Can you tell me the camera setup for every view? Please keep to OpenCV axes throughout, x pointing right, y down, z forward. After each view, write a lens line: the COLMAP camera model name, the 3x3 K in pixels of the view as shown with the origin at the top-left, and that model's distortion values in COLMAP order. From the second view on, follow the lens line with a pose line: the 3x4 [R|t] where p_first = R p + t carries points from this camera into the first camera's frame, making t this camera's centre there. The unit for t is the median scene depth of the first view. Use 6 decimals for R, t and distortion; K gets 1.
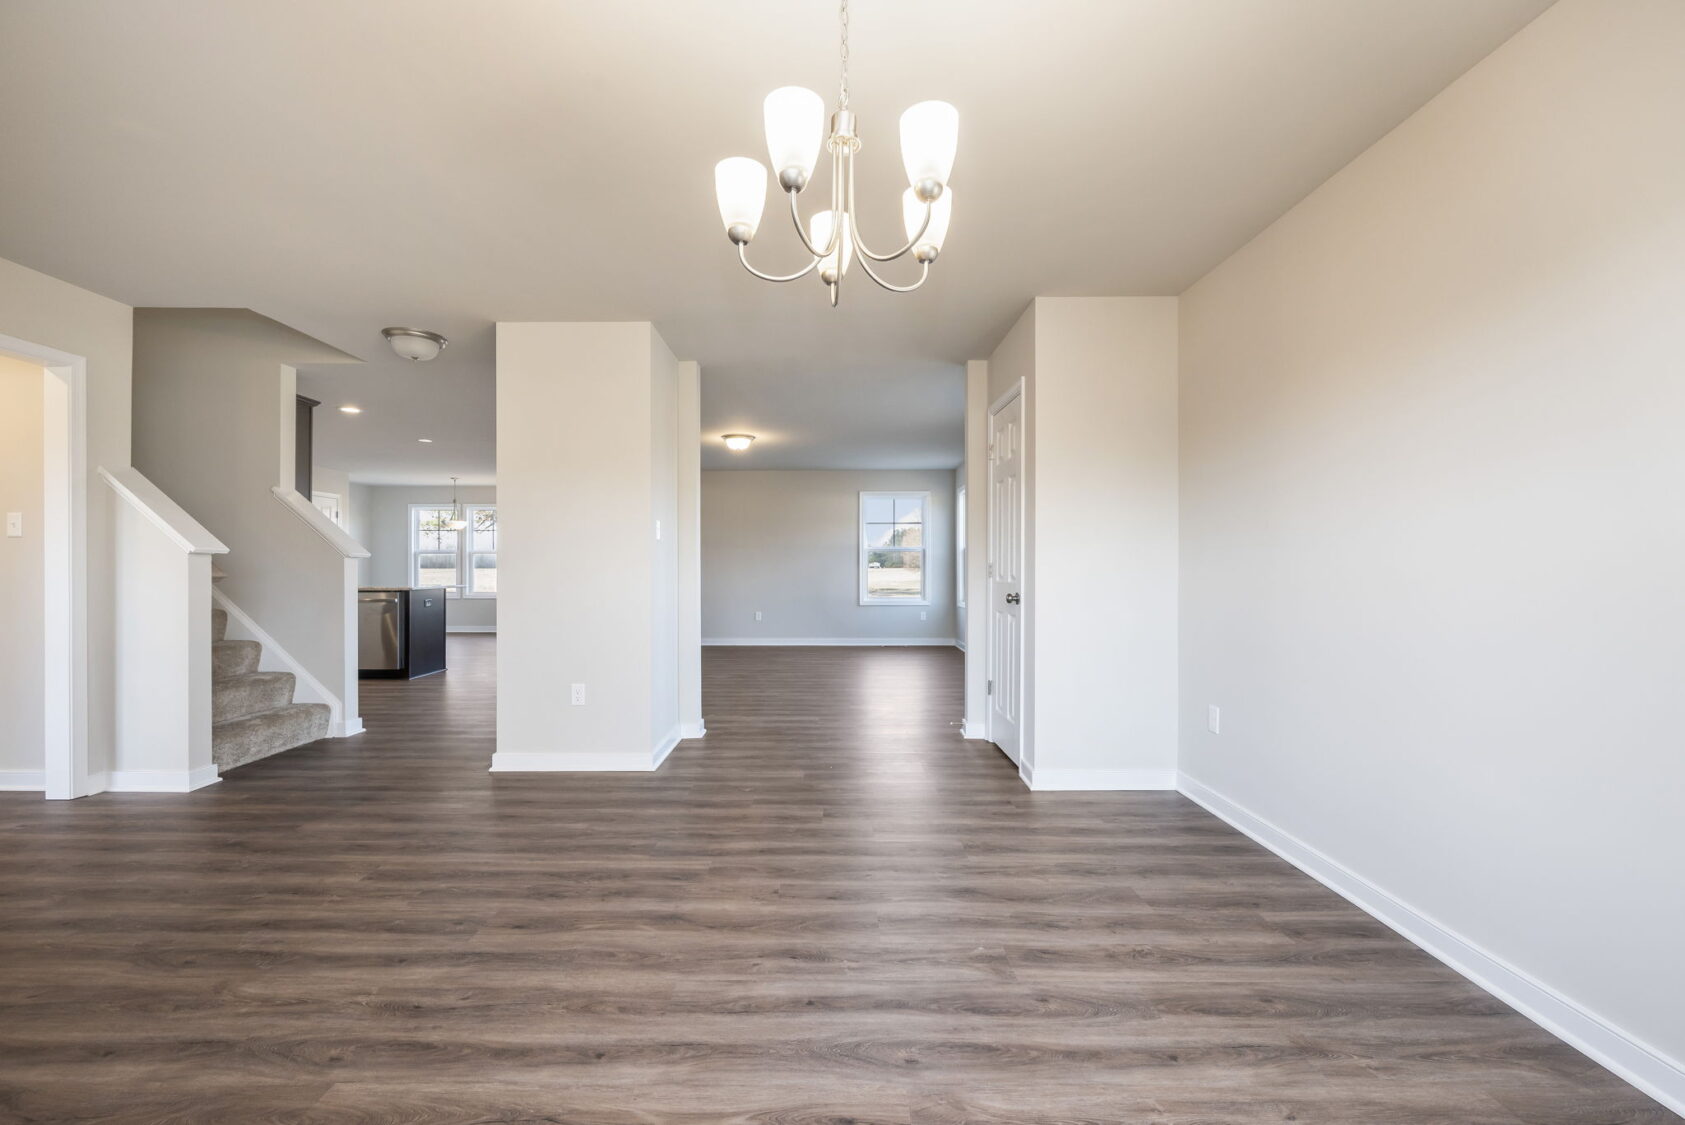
lens RADIAL K [[663.9, 0, 844.0], [0, 663.9, 565.6], [0, 0, 1]] dist [-0.001642, -0.000061]
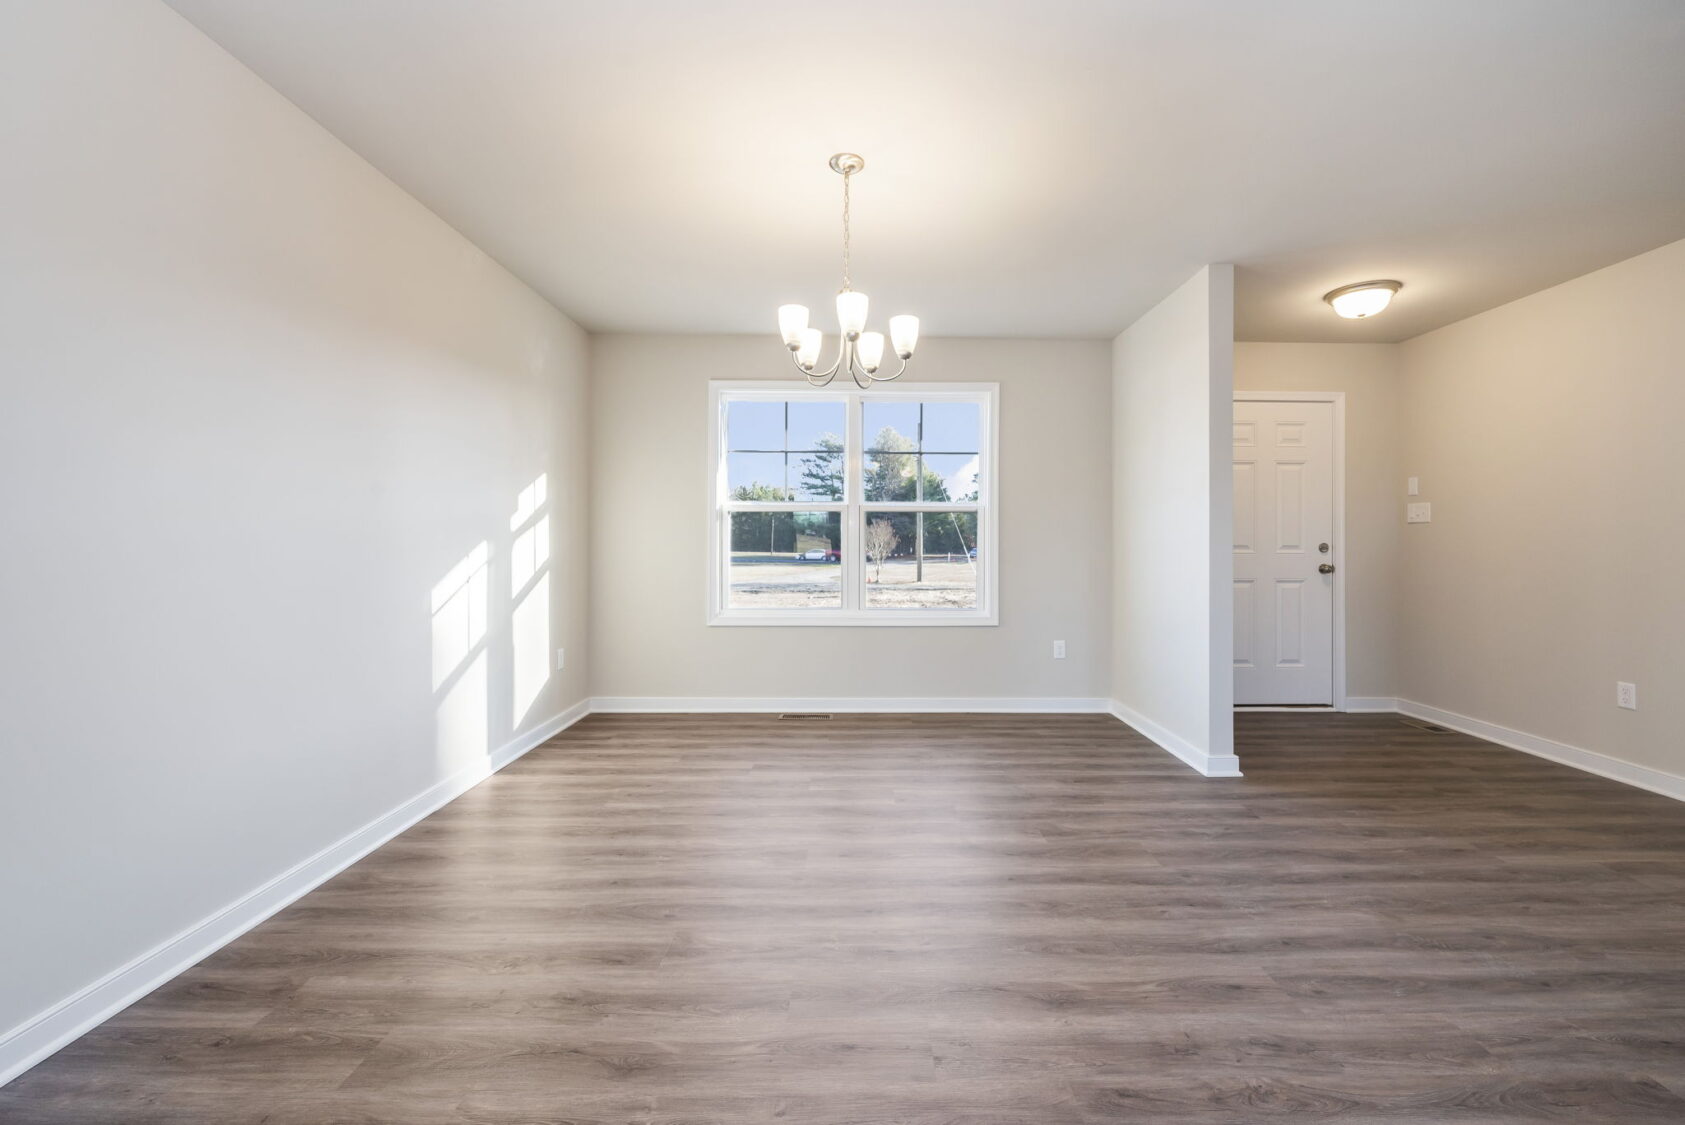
lens RADIAL K [[663.9, 0, 844.0], [0, 663.9, 565.6], [0, 0, 1]] dist [-0.001642, -0.000061]
pose [[-0.999391, -0.004517, 0.034600, -0.039597], [-0.003415, 0.999487, 0.031833, 0.005075], [-0.034726, 0.031695, -0.998894, 1.942715]]
